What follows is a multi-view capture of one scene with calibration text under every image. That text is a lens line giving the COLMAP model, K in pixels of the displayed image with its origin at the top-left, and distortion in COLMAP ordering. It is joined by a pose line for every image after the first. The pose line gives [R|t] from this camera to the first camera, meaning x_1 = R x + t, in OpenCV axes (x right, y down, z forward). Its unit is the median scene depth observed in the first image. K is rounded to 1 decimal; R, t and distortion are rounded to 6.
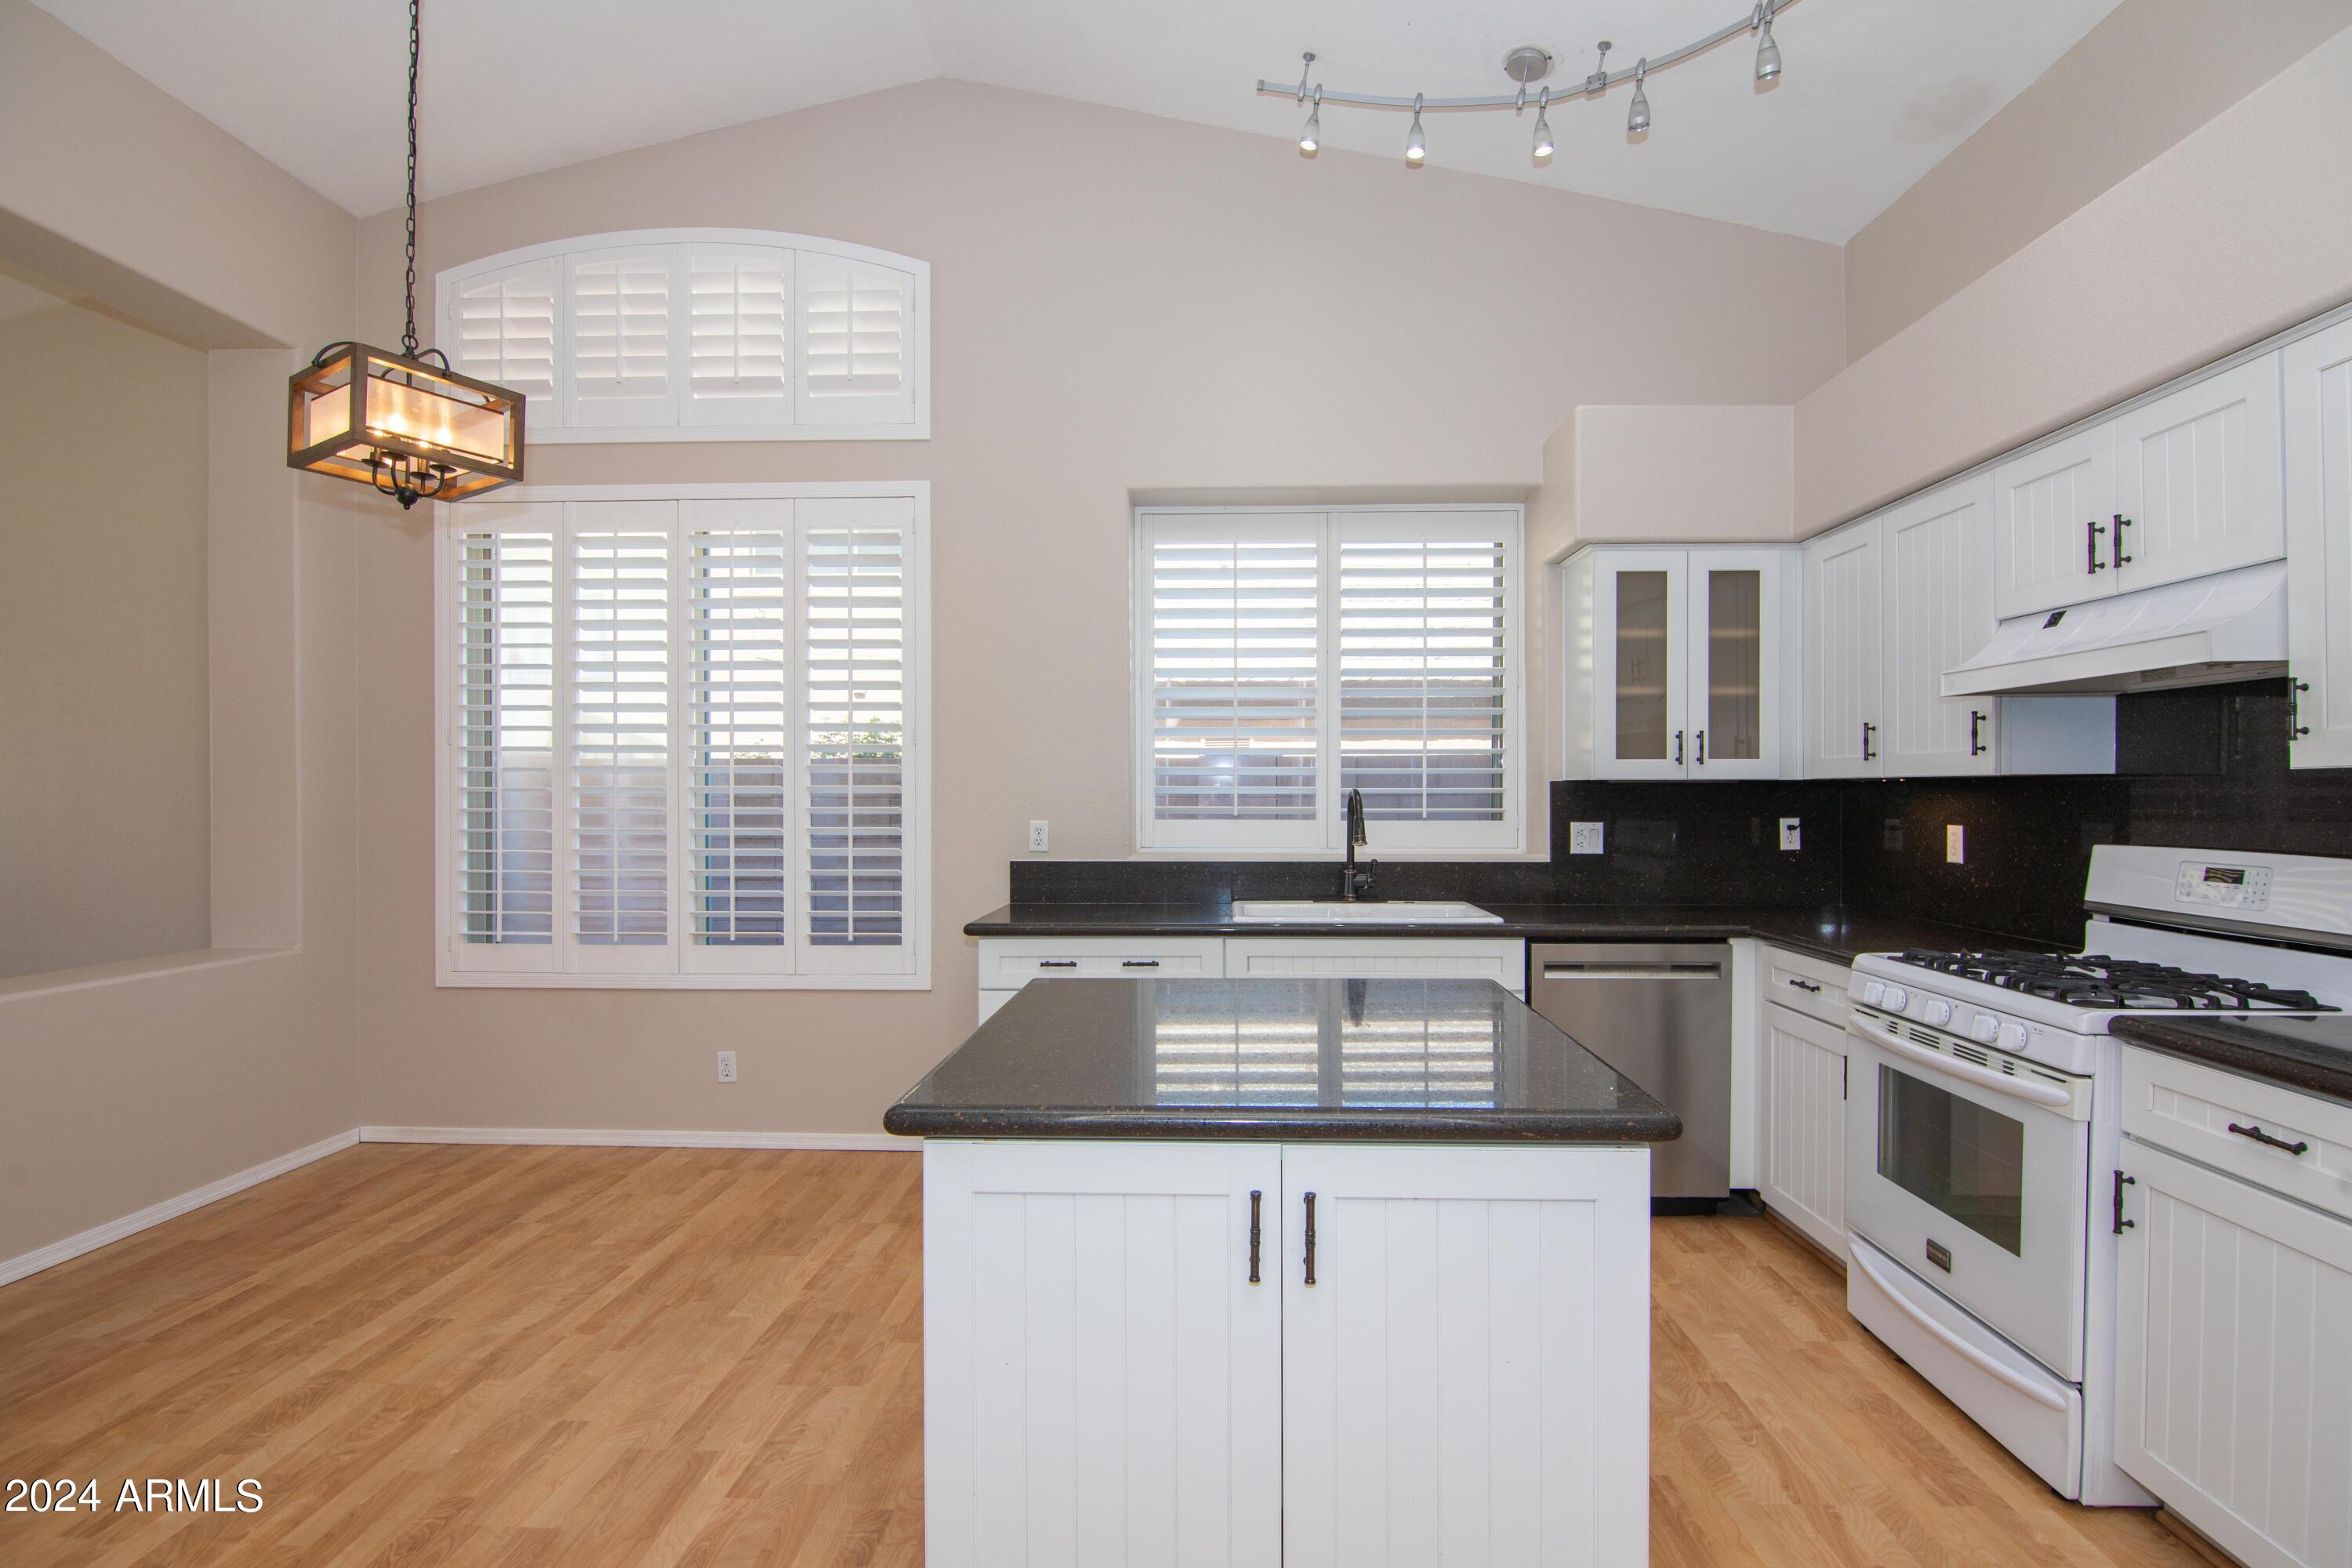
lens RADIAL K [[1113.0, 0, 1161.1], [0, 1113.0, 800.6], [0, 0, 1]] dist [-0.000153, -0.015728]
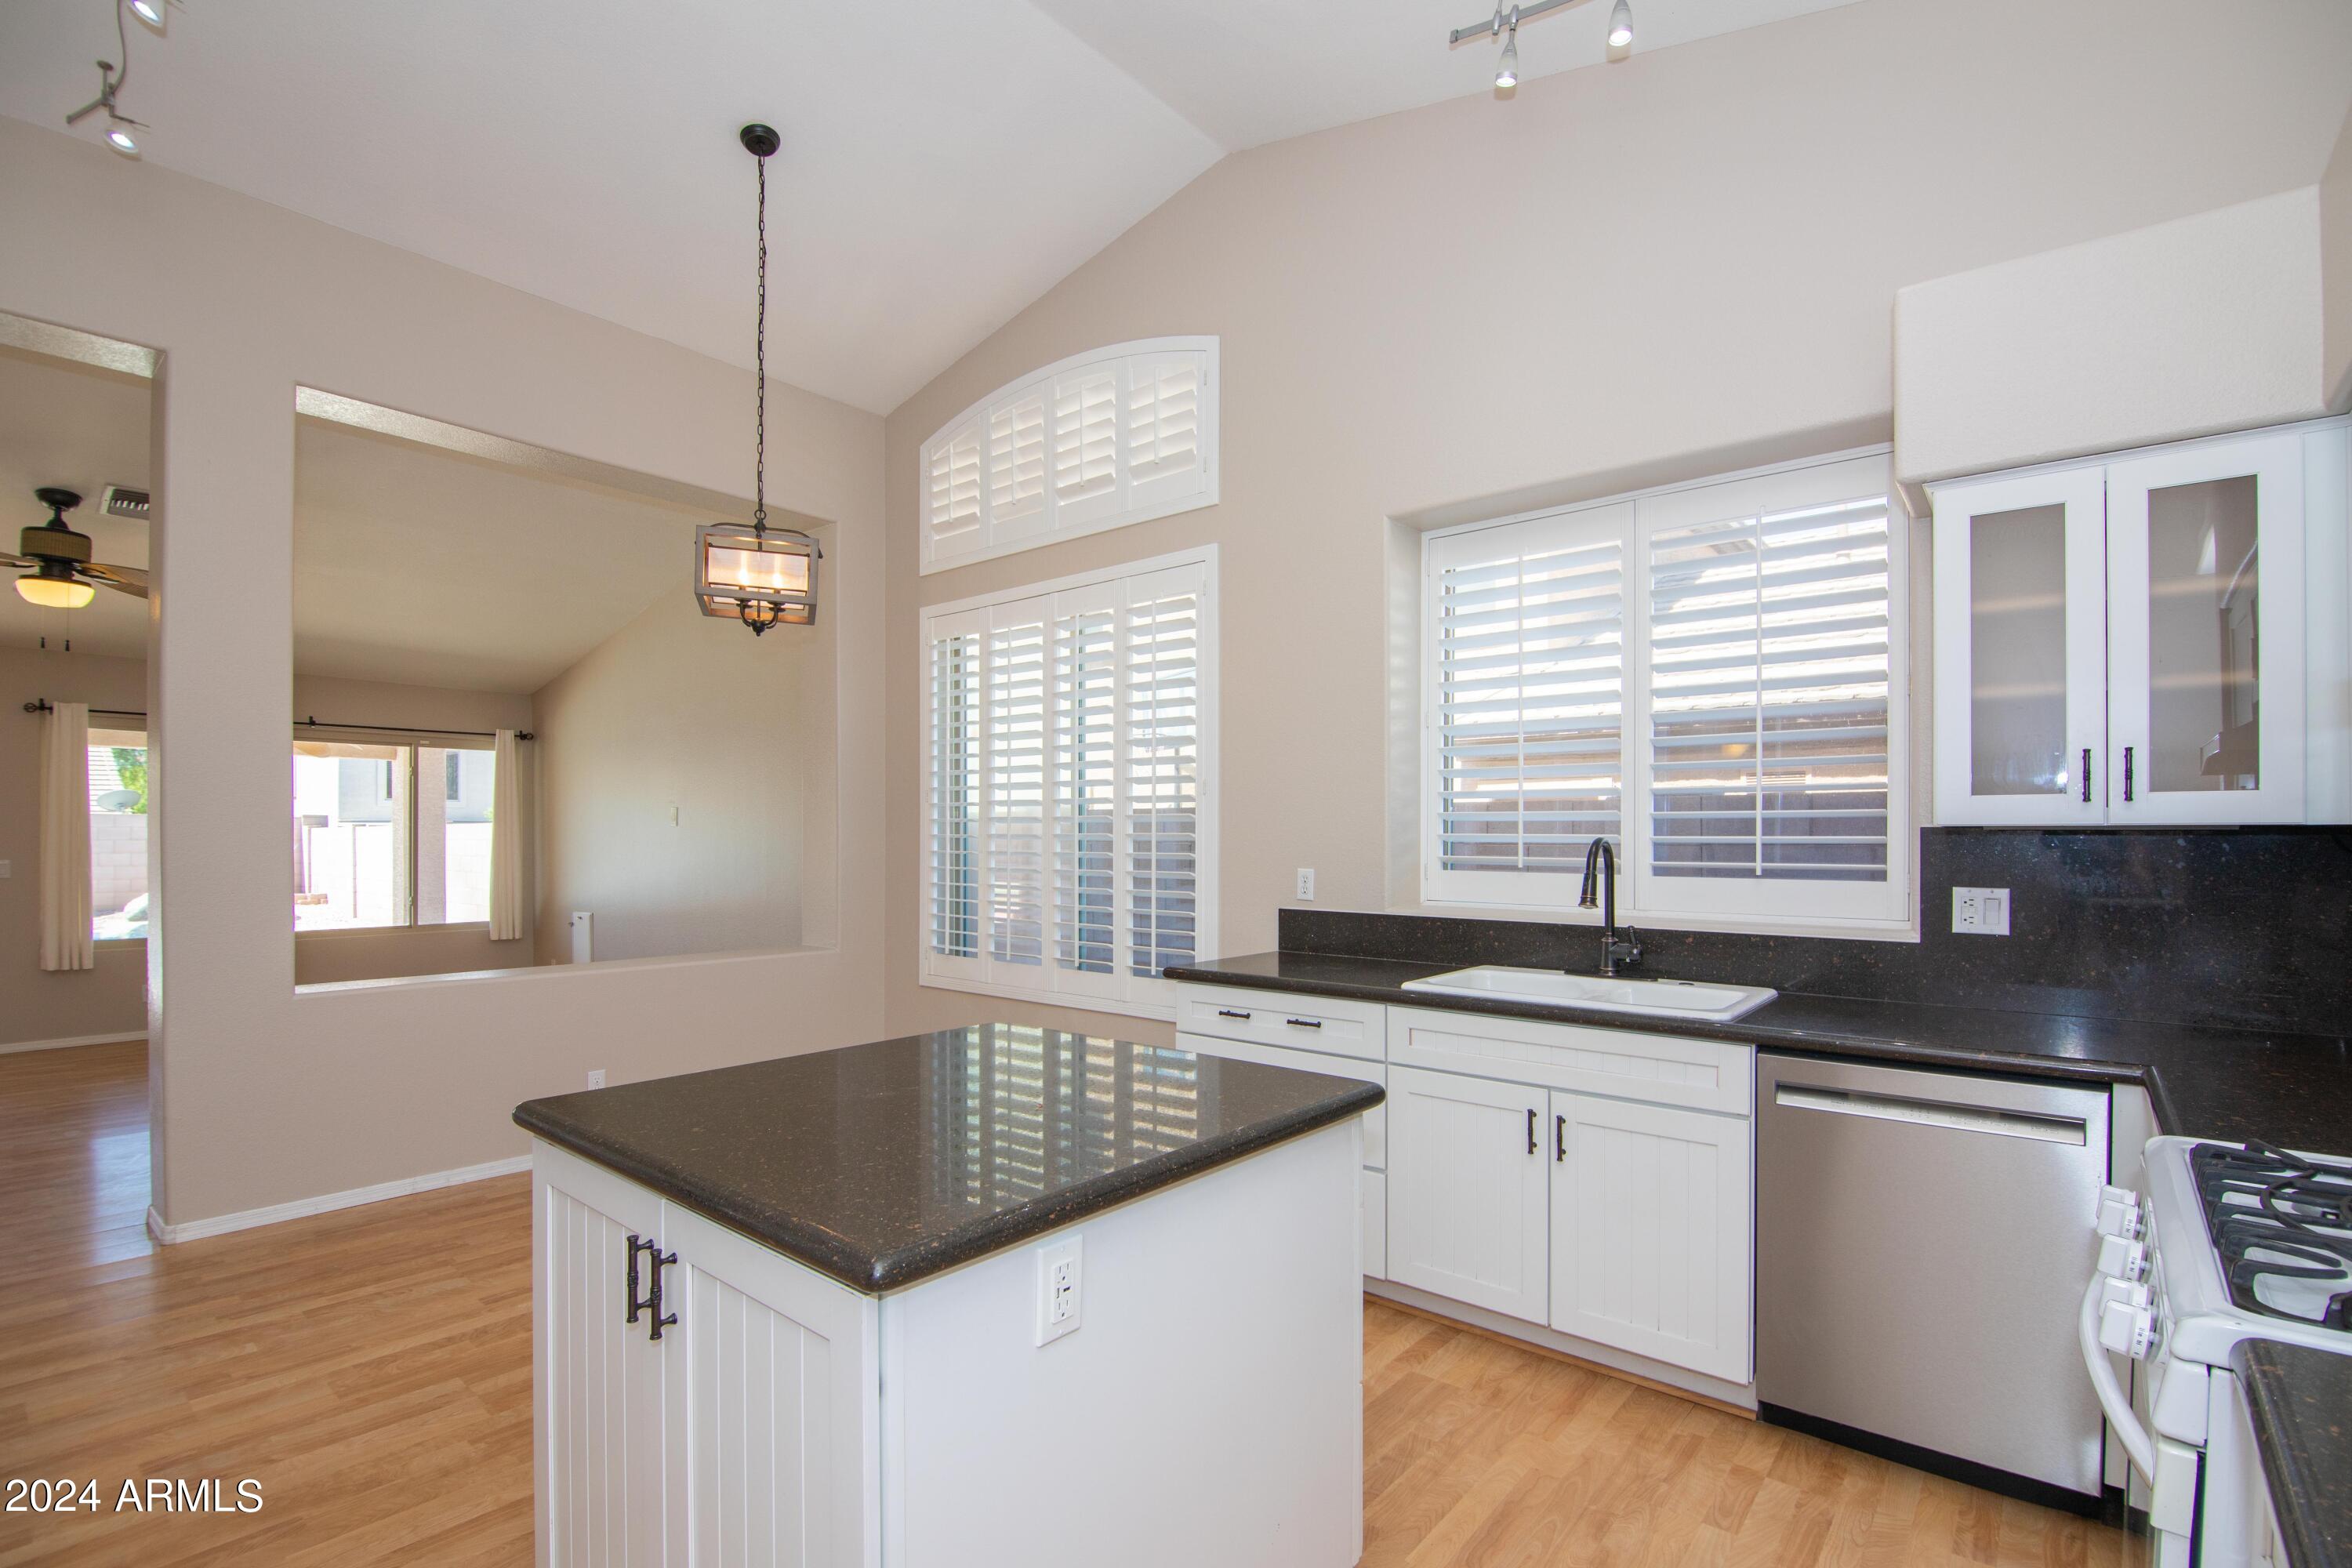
lens RADIAL K [[1068.9, 0, 1161.9], [0, 1068.9, 838.4], [0, 0, 1]] dist [-0.000074, -0.013675]
pose [[0.790879, 0.003005, -0.611966, 0.414643], [-0.005547, 0.999982, -0.002259, -0.006730], [0.611948, 0.005181, 0.790881, 0.192890]]
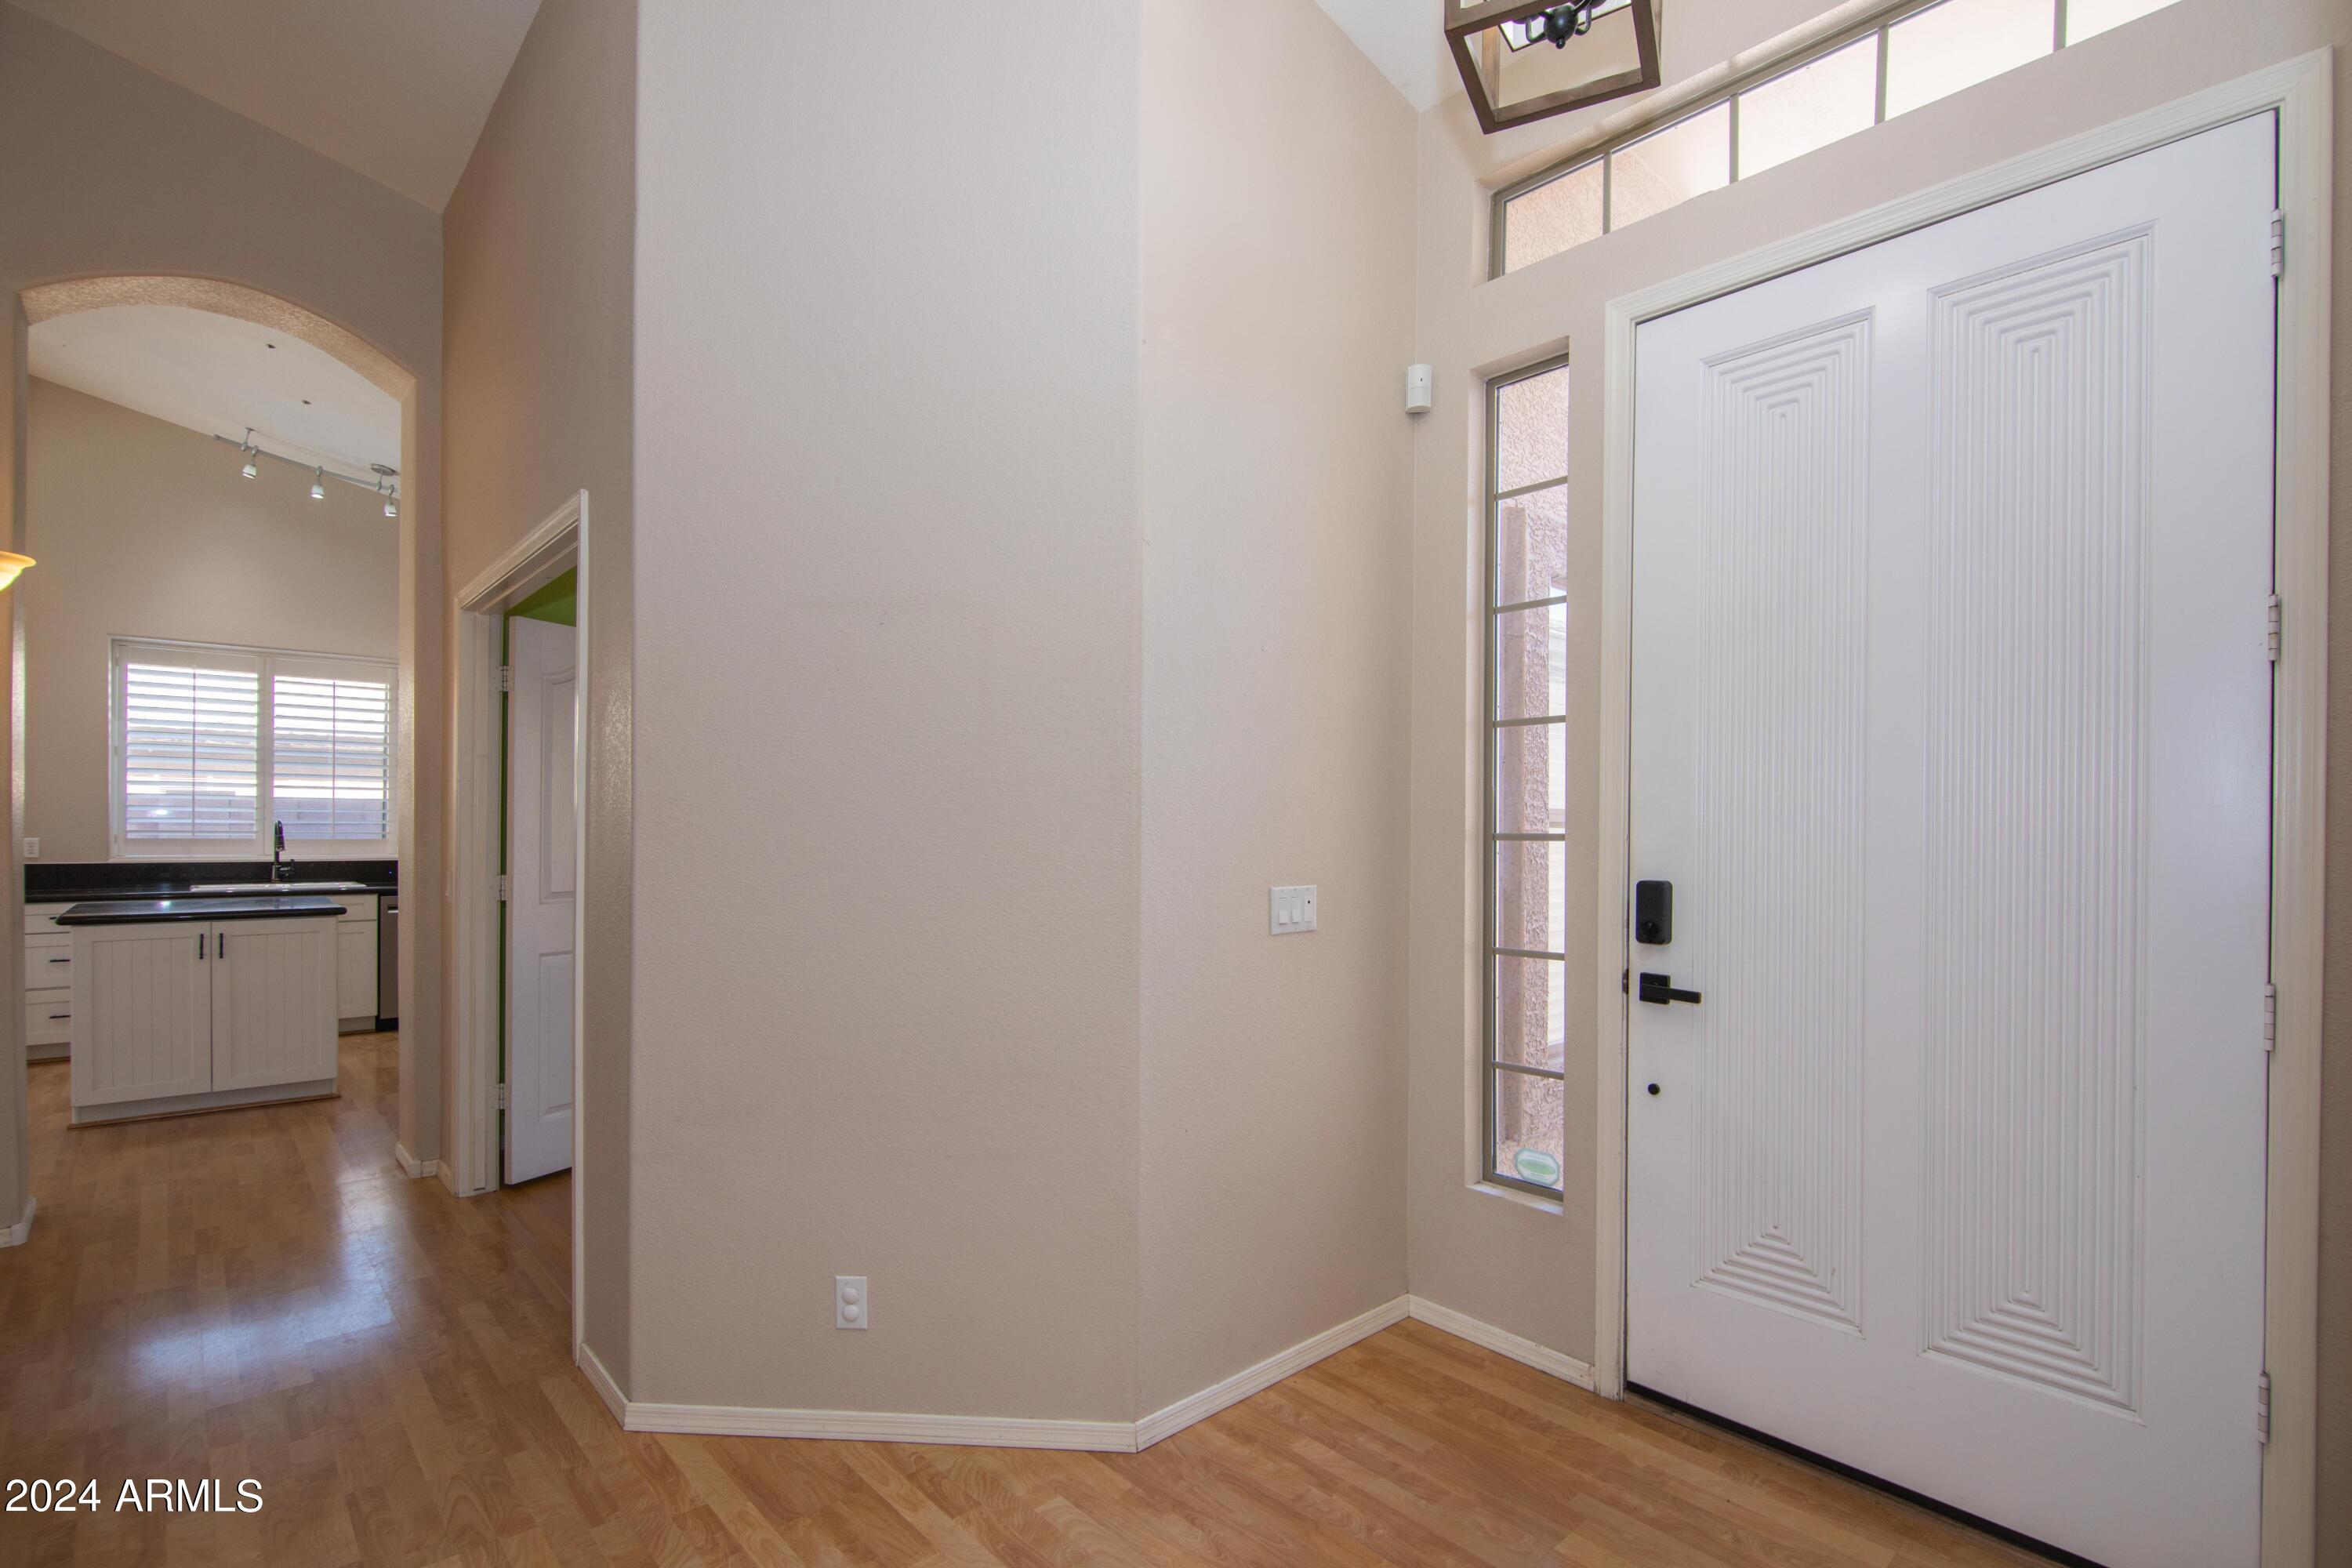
lens RADIAL K [[1068.9, 0, 1161.9], [0, 1068.9, 838.4], [0, 0, 1]] dist [-0.000074, -0.013675]
pose [[0.689988, 0.002637, 0.723816, -0.091018], [-0.005264, 0.999985, 0.001374, 0.009364], [-0.723802, -0.004758, 0.689991, -1.305842]]
